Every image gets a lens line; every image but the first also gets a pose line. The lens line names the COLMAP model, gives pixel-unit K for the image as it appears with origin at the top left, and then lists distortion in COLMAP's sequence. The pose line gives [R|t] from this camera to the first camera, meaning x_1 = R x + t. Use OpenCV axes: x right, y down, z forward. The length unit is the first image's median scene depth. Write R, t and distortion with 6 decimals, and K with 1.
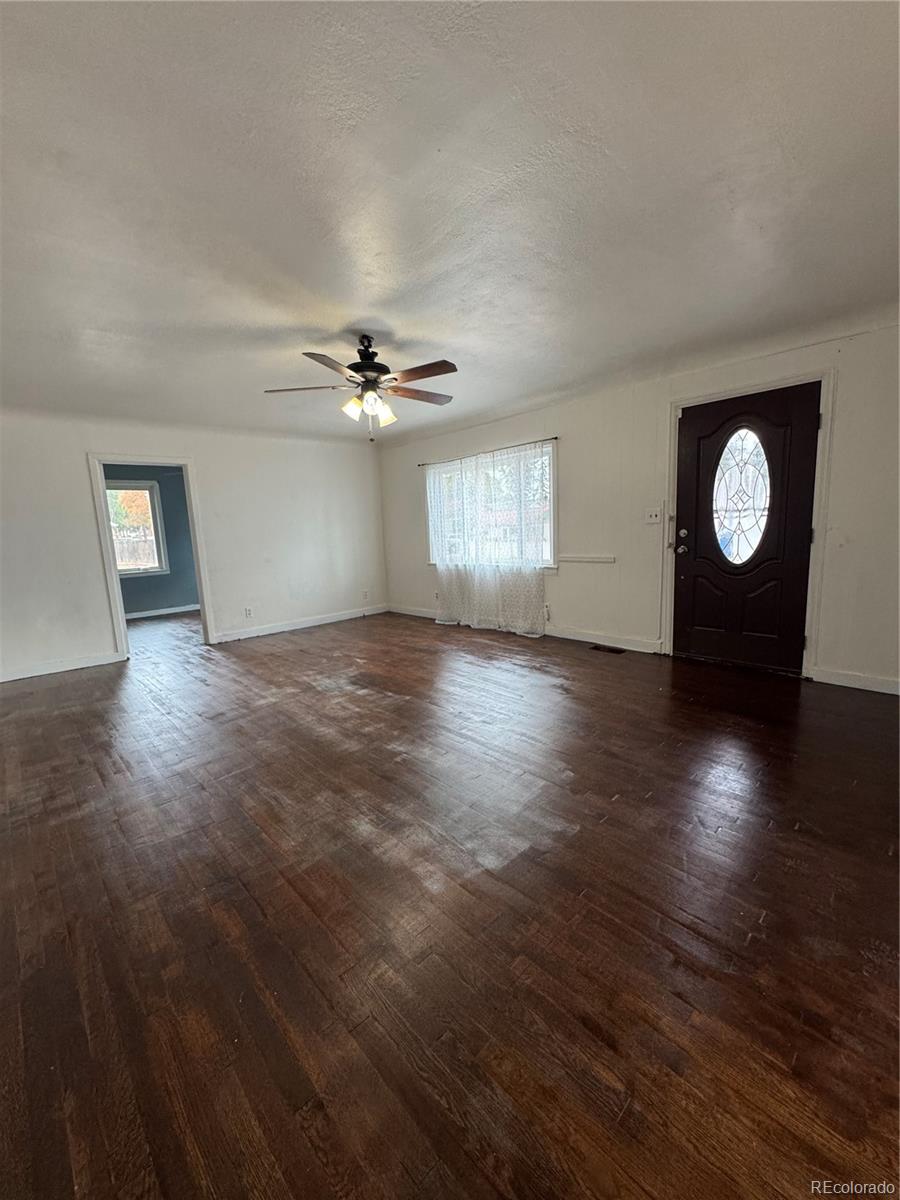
lens RADIAL K [[479.8, 0, 450.0], [0, 479.8, 600.0], [0, 0, 1]] dist [-0.003761, 0.000506]
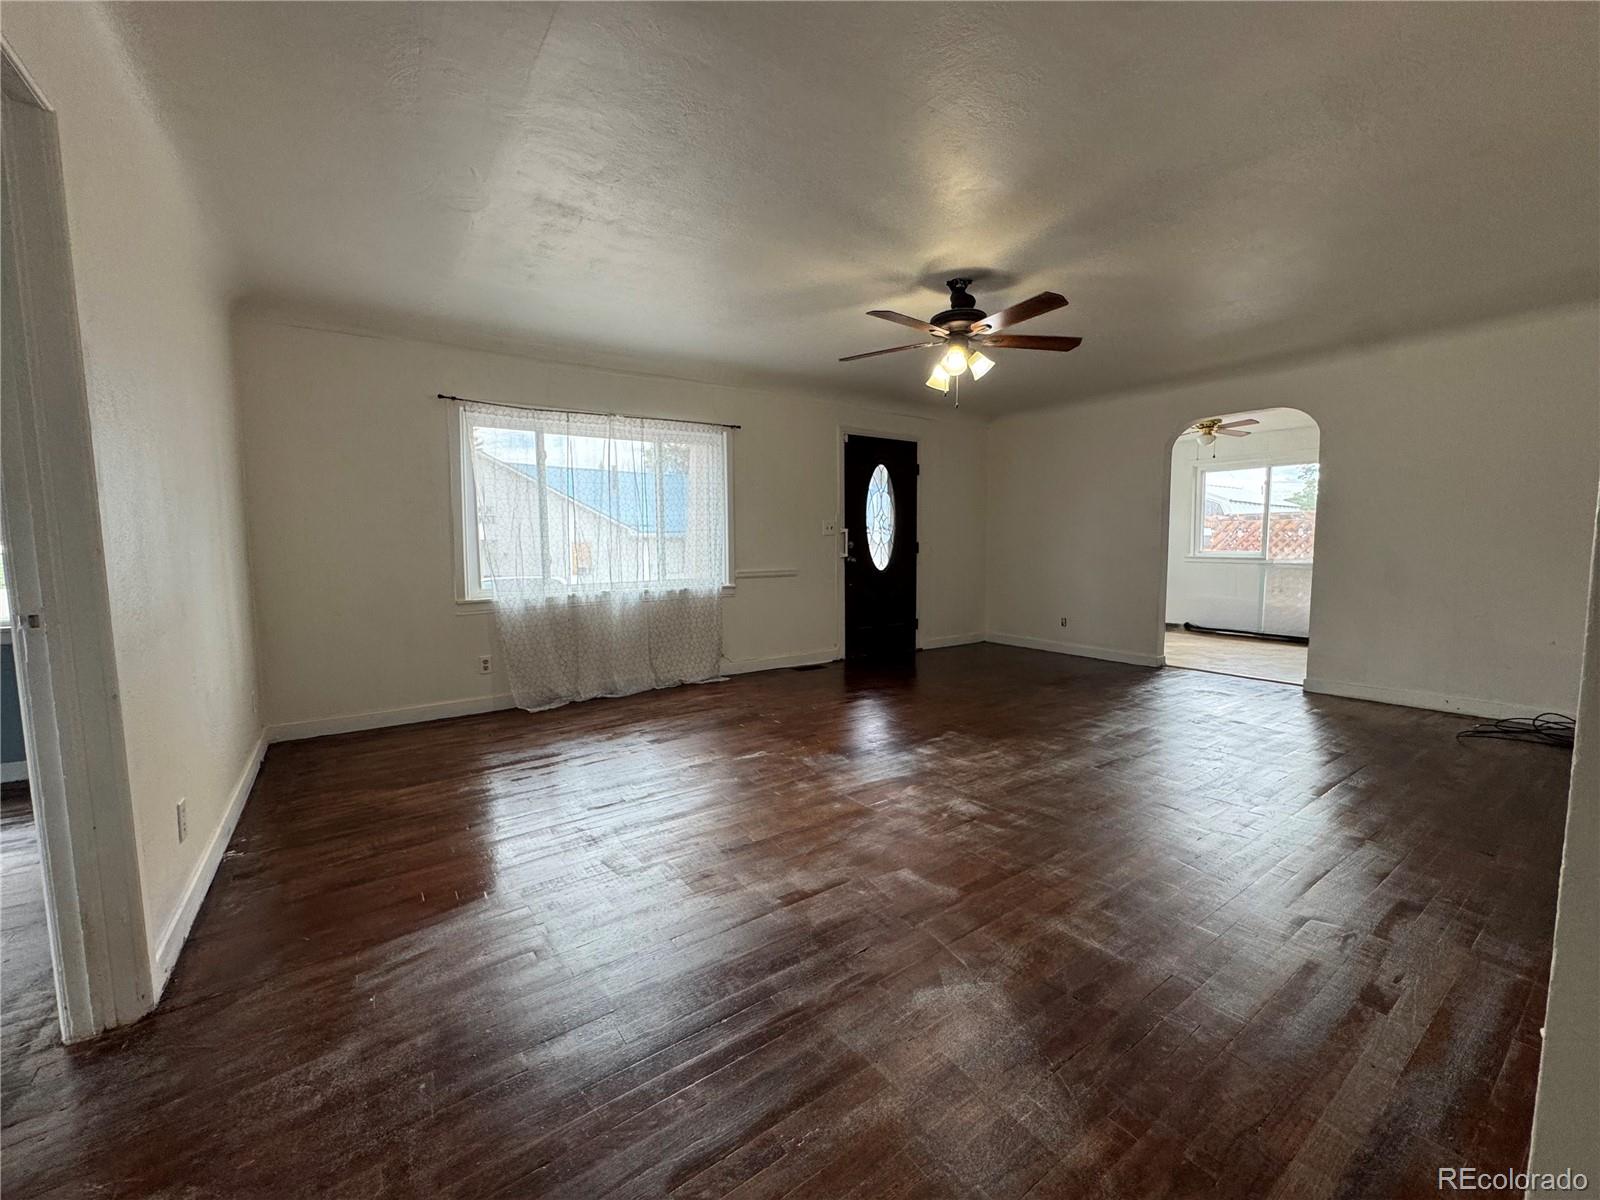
lens RADIAL K [[639.8, 0, 802.7], [0, 639.8, 598.7], [0, 0, 1]] dist [-0.003761, 0.000506]
pose [[0.143698, -0.043079, 0.988683, -1.100337], [0.152568, 0.988072, 0.020878, -0.070784], [-0.977790, 0.147841, 0.148557, 0.997439]]
